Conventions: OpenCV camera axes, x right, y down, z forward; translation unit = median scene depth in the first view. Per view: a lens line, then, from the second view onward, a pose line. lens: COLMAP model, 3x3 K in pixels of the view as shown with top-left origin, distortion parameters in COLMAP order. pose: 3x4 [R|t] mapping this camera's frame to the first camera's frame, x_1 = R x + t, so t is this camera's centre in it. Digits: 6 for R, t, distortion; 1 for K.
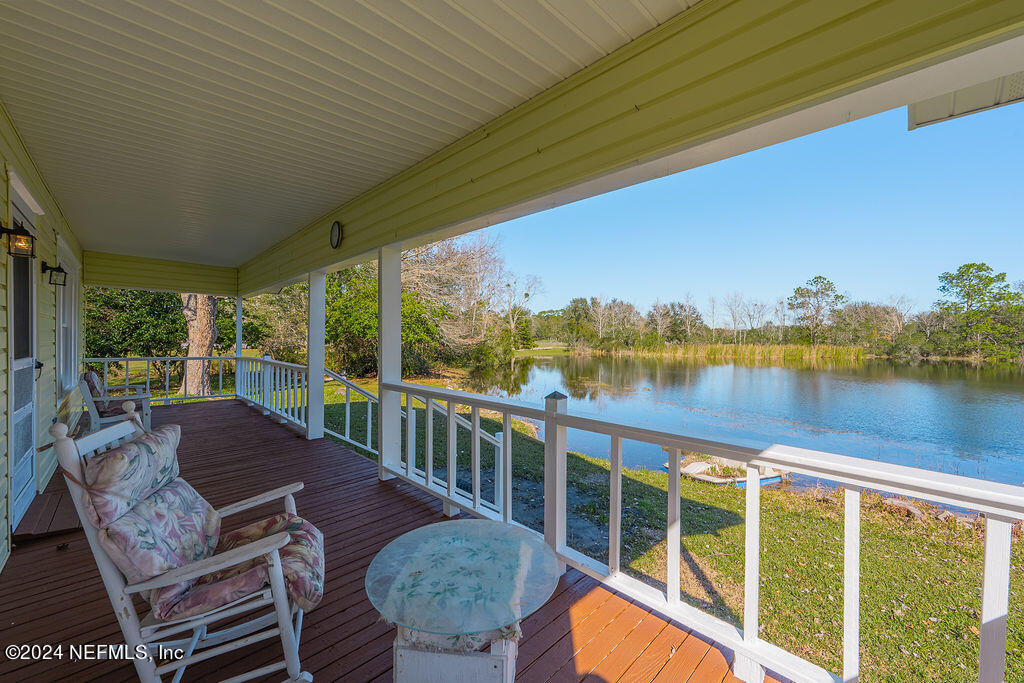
lens RADIAL K [[404.9, 0, 511.4], [0, 404.9, 343.1], [0, 0, 1]] dist [0.000357, -0.000845]
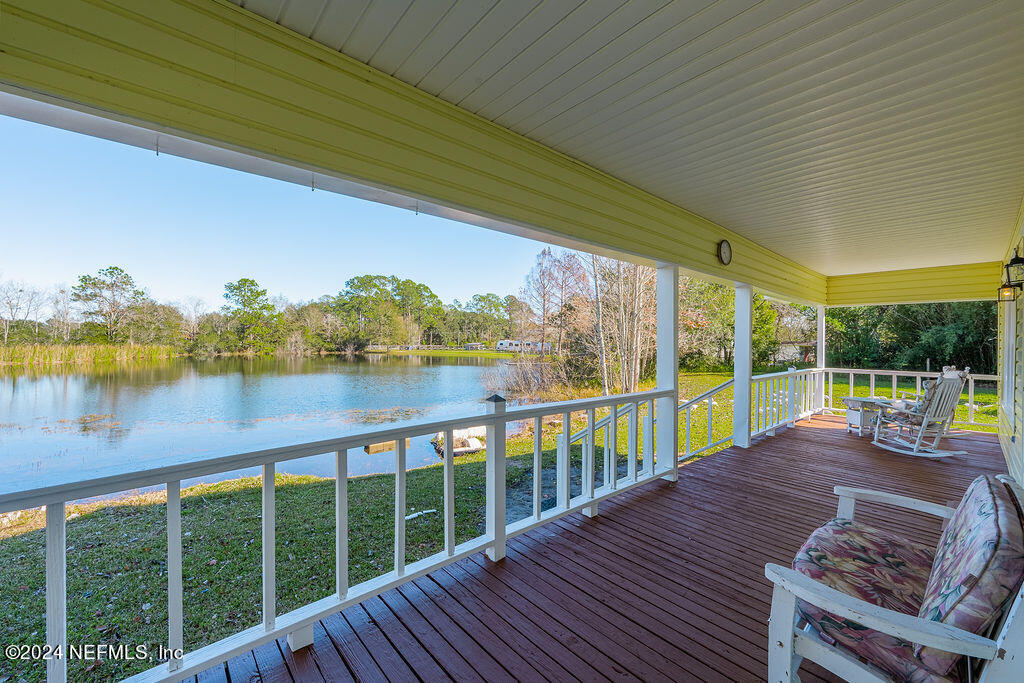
lens RADIAL K [[404.9, 0, 515.1], [0, 404.9, 345.5], [0, 0, 1]] dist [0.000357, -0.000845]
pose [[0.051956, -0.017265, 0.998500, -0.085675], [0.005934, 0.999838, 0.016979, -0.002979], [-0.998632, 0.005043, 0.052050, 0.077942]]
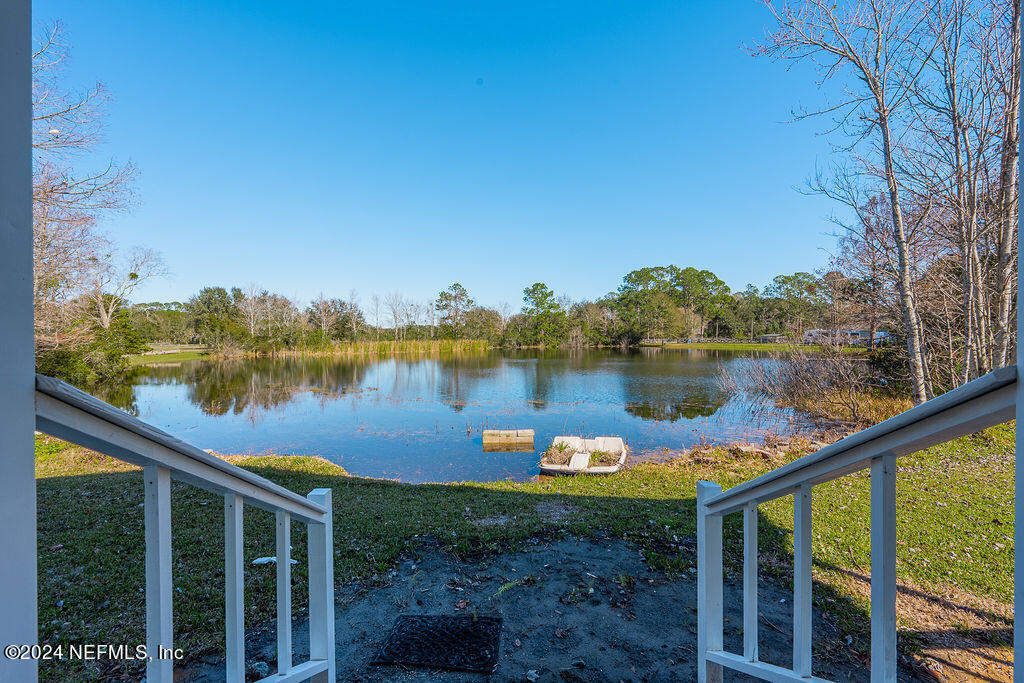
lens RADIAL K [[404.9, 0, 515.0], [0, 404.9, 347.2], [0, 0, 1]] dist [0.000357, -0.000845]
pose [[0.675459, -0.034732, 0.736579, -0.028747], [0.026514, 0.999388, 0.022810, 0.003254], [-0.736921, 0.004122, 0.675966, 0.045780]]
